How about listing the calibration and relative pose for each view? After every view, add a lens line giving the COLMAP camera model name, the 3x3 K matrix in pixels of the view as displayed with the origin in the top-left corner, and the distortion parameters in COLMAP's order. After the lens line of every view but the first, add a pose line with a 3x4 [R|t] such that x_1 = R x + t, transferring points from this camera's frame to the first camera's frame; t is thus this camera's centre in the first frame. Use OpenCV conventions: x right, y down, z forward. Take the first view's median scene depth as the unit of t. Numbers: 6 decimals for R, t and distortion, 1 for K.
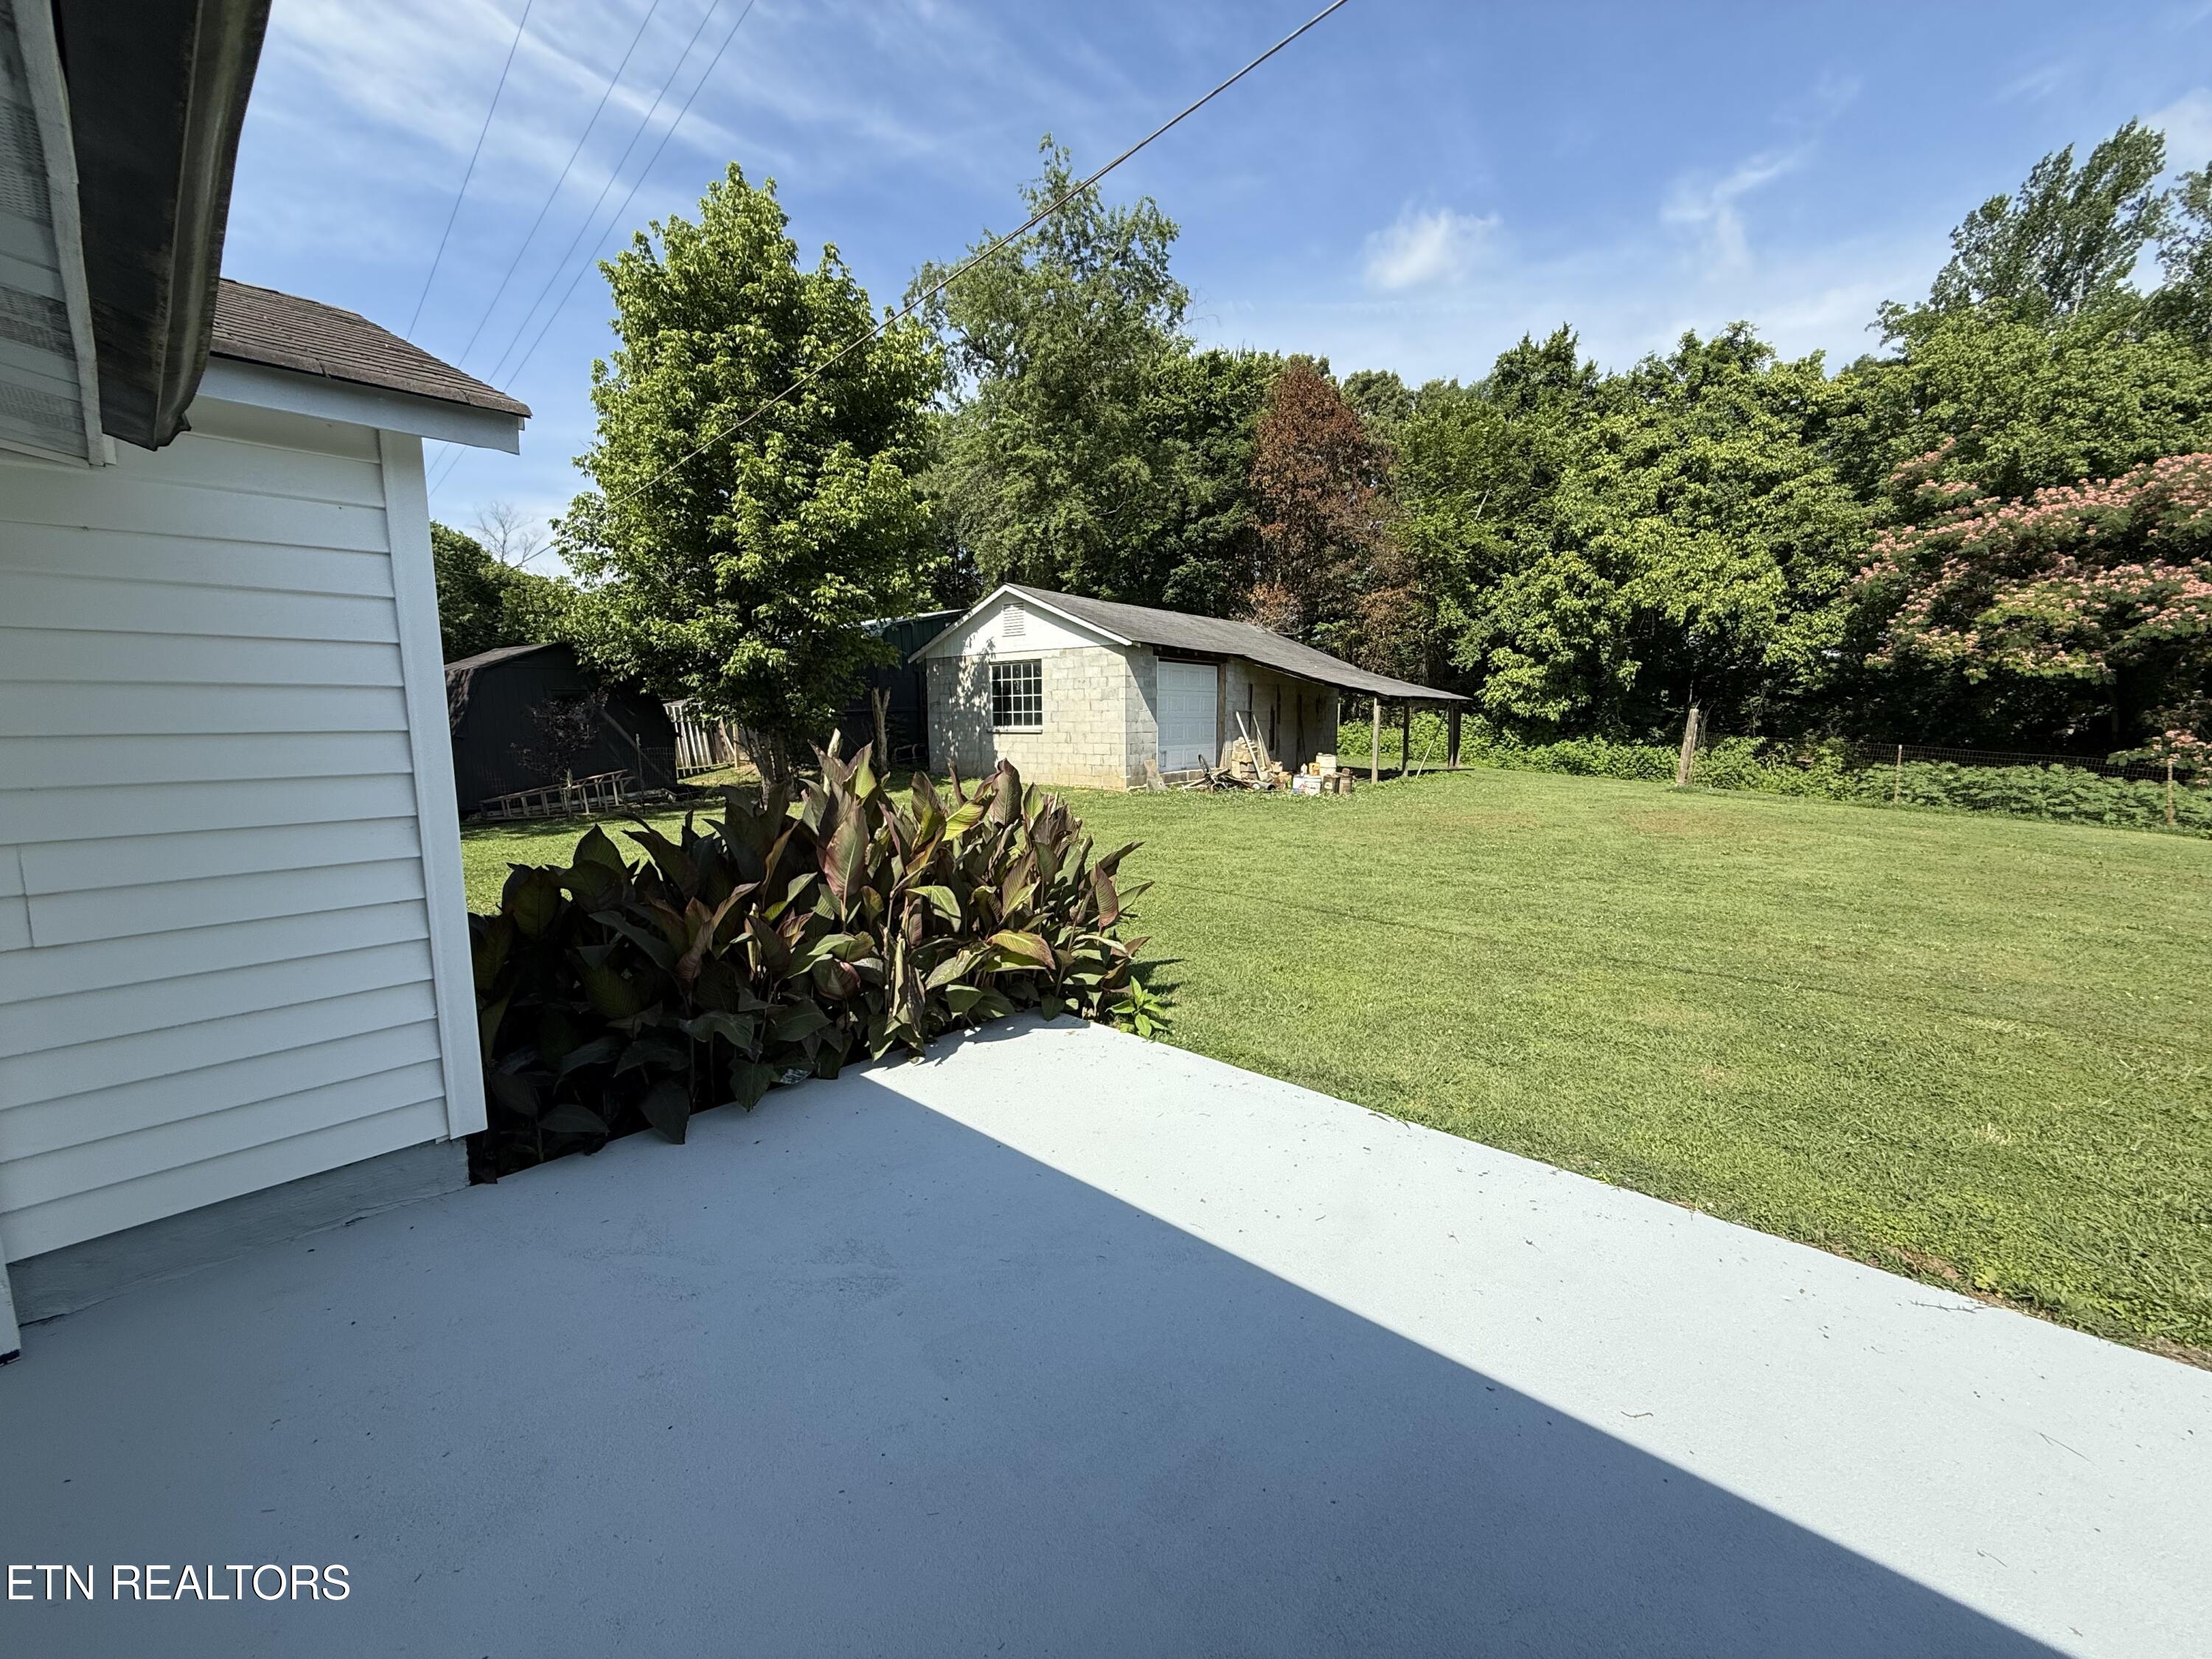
lens RADIAL K [[883.1, 0, 1102.8], [0, 883.1, 829.6], [0, 0, 1]] dist [0.000986, 0.000175]
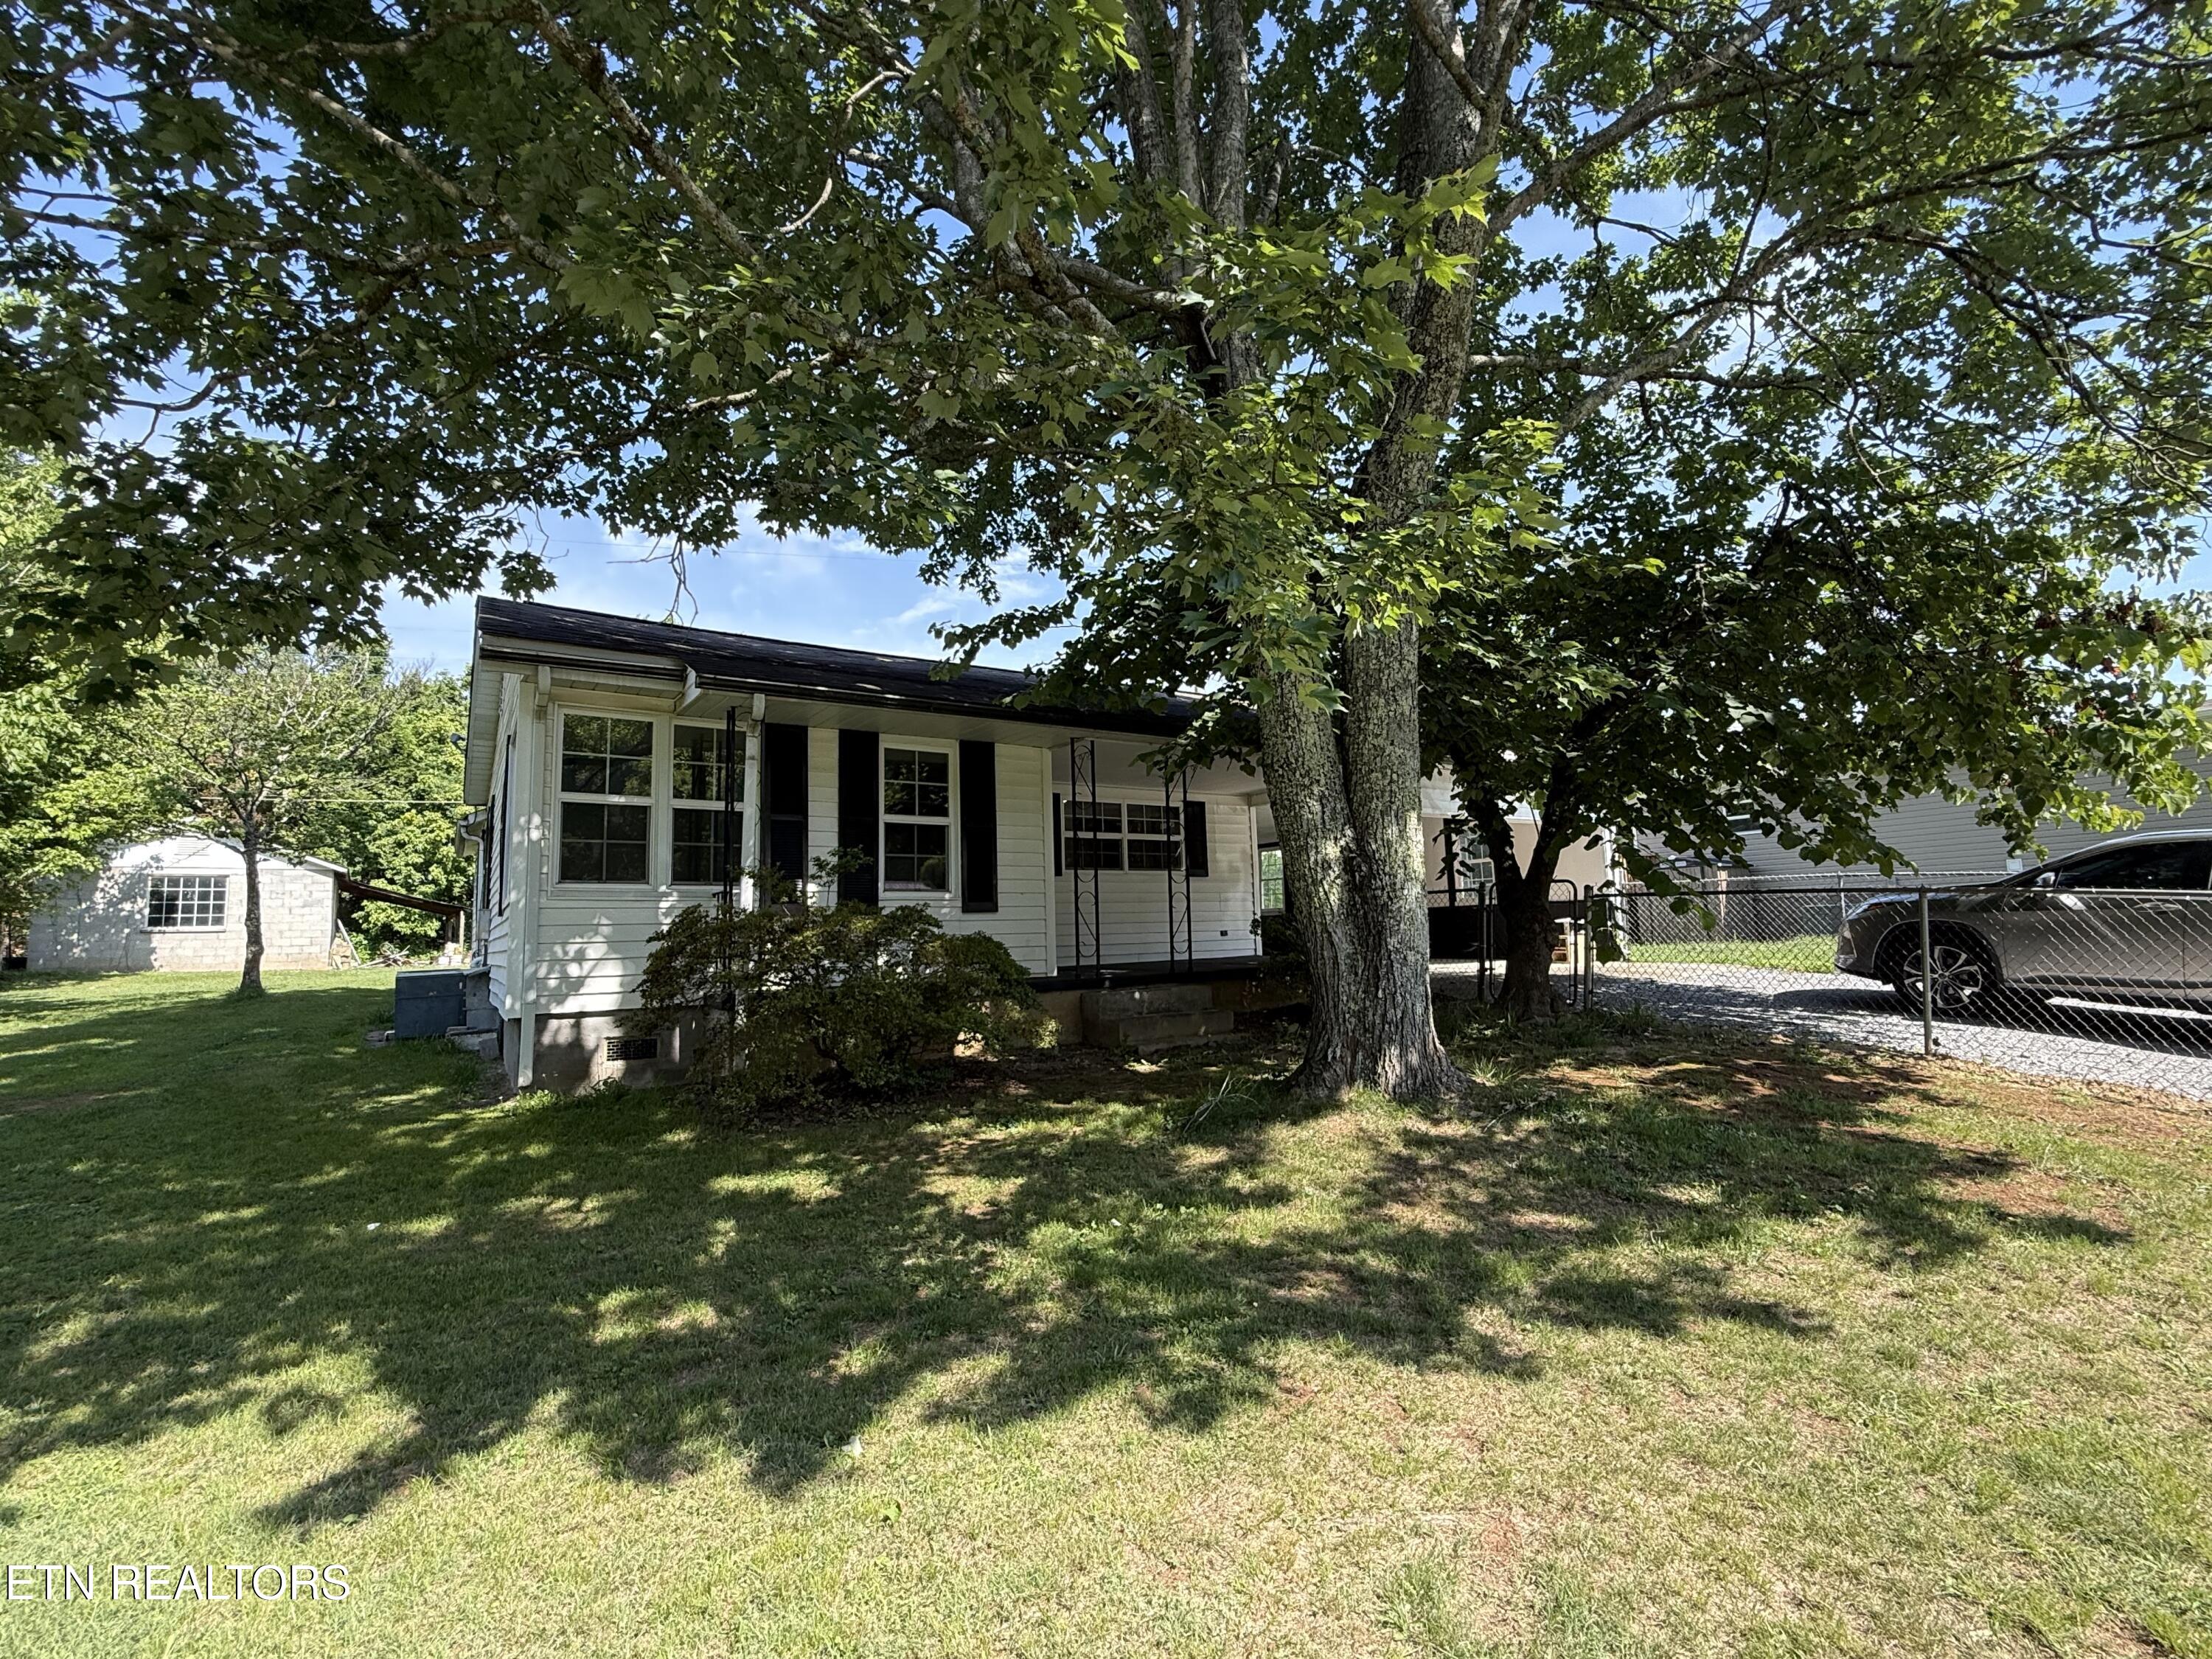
lens RADIAL K [[977.3, 0, 1116.5], [0, 977.3, 829.2], [0, 0, 1]] dist [0.002559, 0.000276]
pose [[0.251822, 0.106206, 0.961928, -0.722811], [0.144918, 0.978615, -0.145986, 0.090362], [-0.956862, 0.176163, 0.231045, -0.383857]]
